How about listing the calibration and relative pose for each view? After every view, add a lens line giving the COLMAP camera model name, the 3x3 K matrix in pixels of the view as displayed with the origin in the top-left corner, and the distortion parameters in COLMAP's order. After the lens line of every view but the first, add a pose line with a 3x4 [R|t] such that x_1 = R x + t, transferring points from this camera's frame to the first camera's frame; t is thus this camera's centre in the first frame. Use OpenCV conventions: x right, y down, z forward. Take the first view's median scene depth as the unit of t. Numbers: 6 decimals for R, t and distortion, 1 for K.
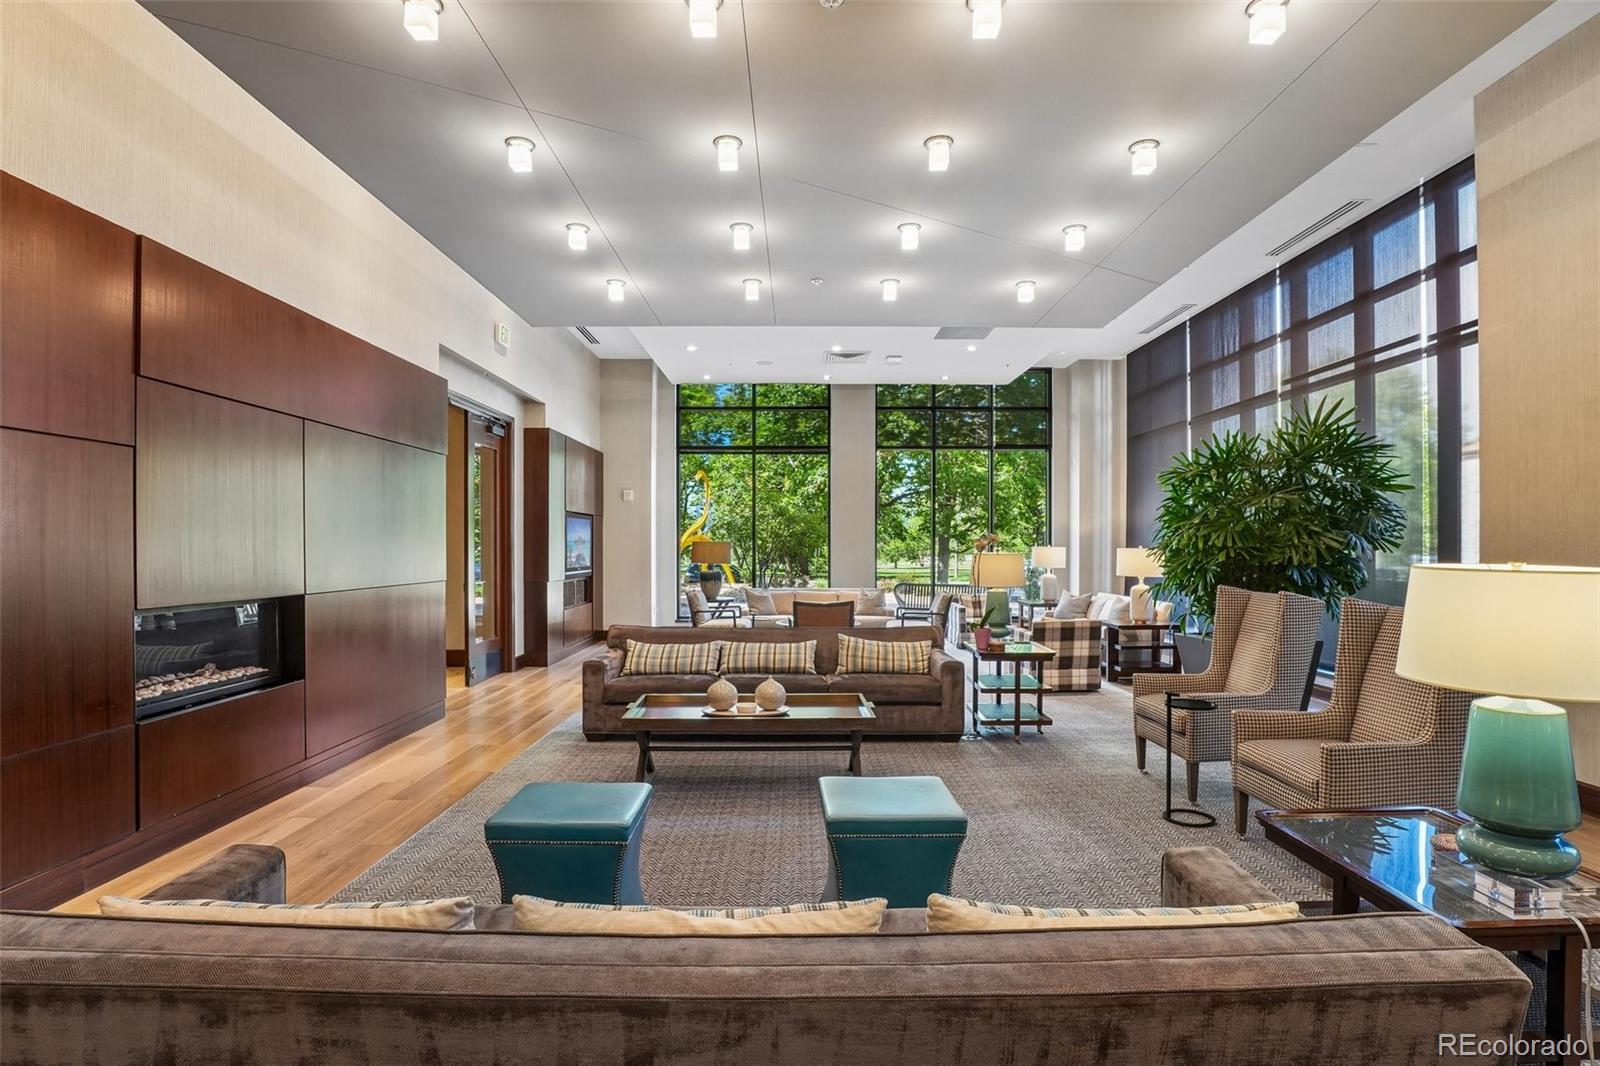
lens RADIAL K [[780.3, 0, 800.0], [0, 780.3, 533.0], [0, 0, 1]] dist [-0.000442, -0.000060]
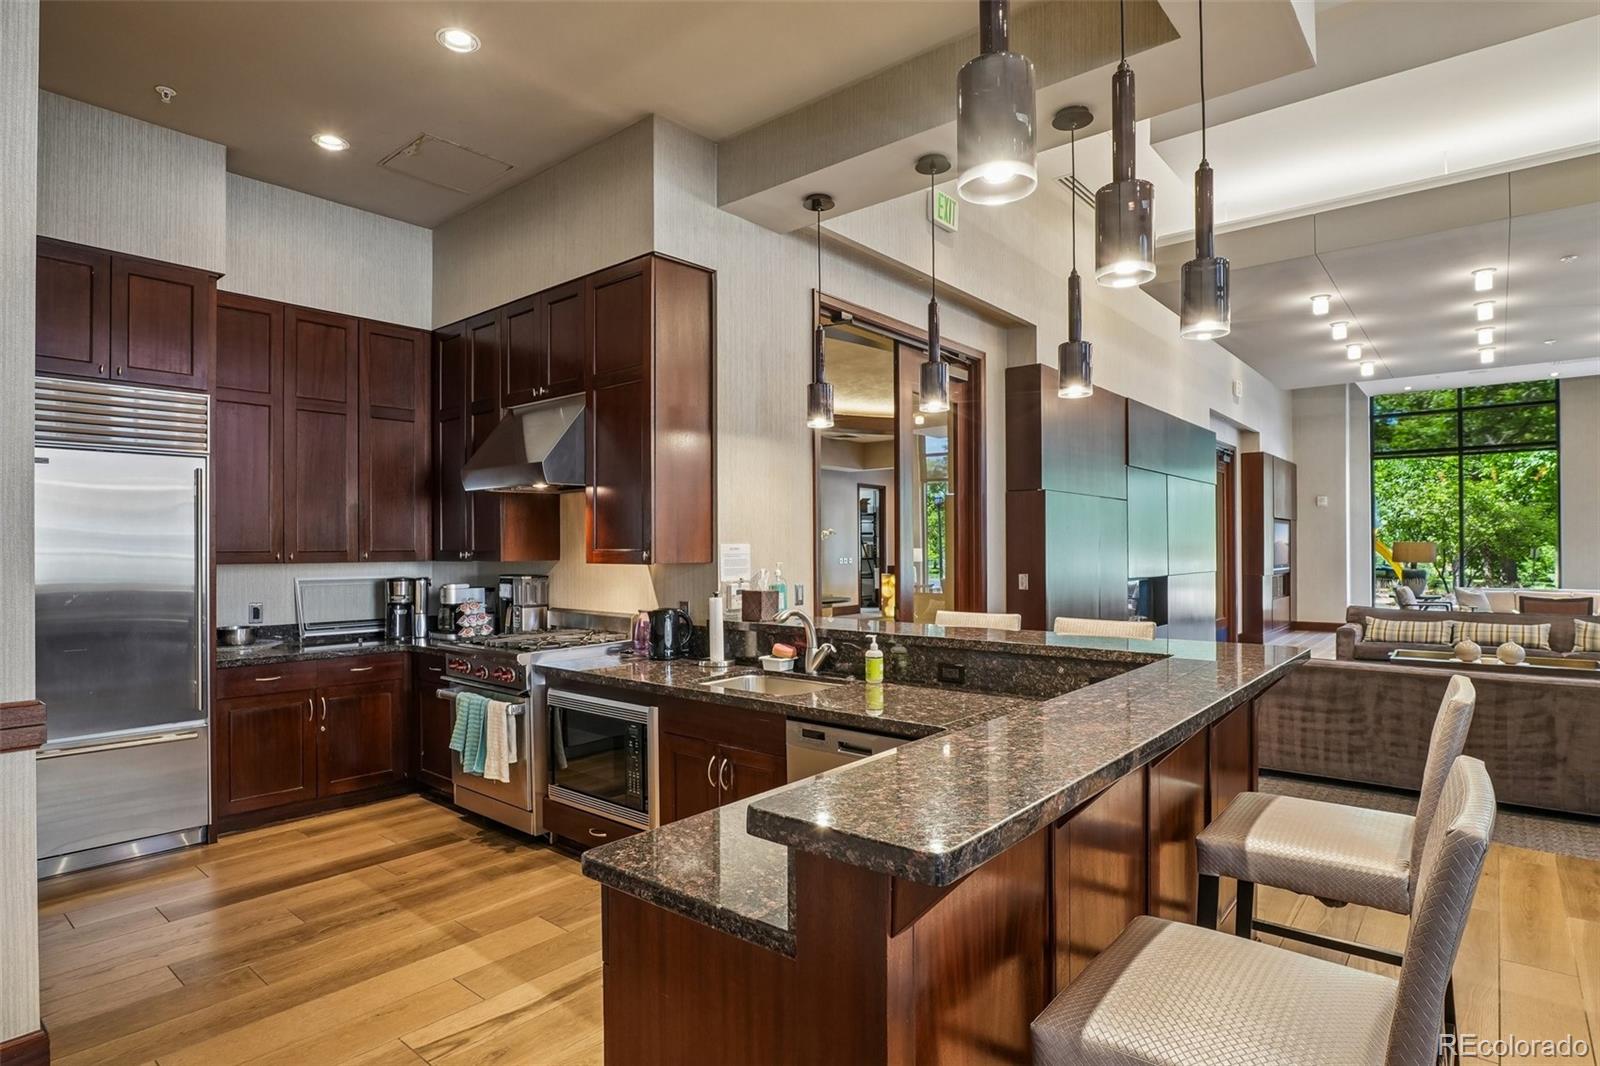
lens RADIAL K [[841.7, 0, 802.2], [0, 841.7, 544.5], [0, 0, 1]] dist [-0.023811, 0.000947]
pose [[0.765644, -0.007372, -0.643223, -0.023443], [0.015436, 0.999857, 0.006915, -0.006217], [0.643080, -0.015224, 0.765648, -0.392752]]
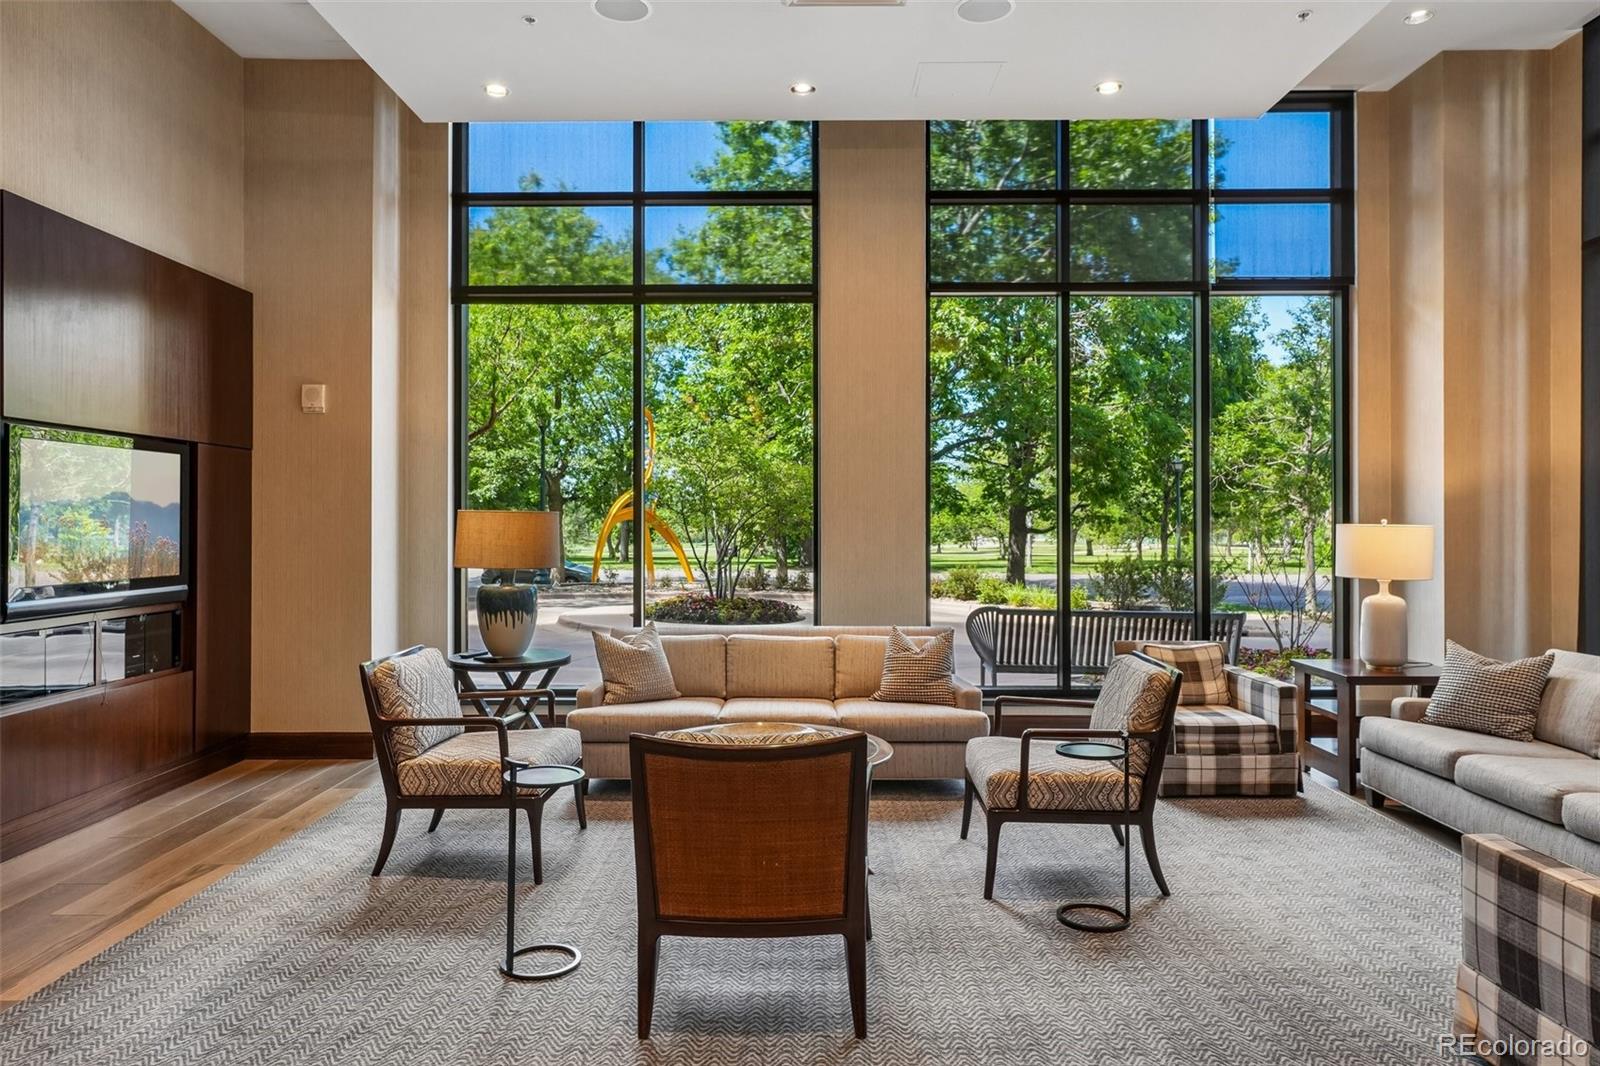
lens RADIAL K [[1023.8, 0, 793.0], [0, 1023.8, 511.7], [0, 0, 1]] dist [0.000307, 0.000287]
pose [[0.999843, -0.001576, -0.017658, 0.037311], [0.001682, 0.999981, 0.005988, 0.008094], [0.017648, -0.006017, 0.999826, 0.480022]]
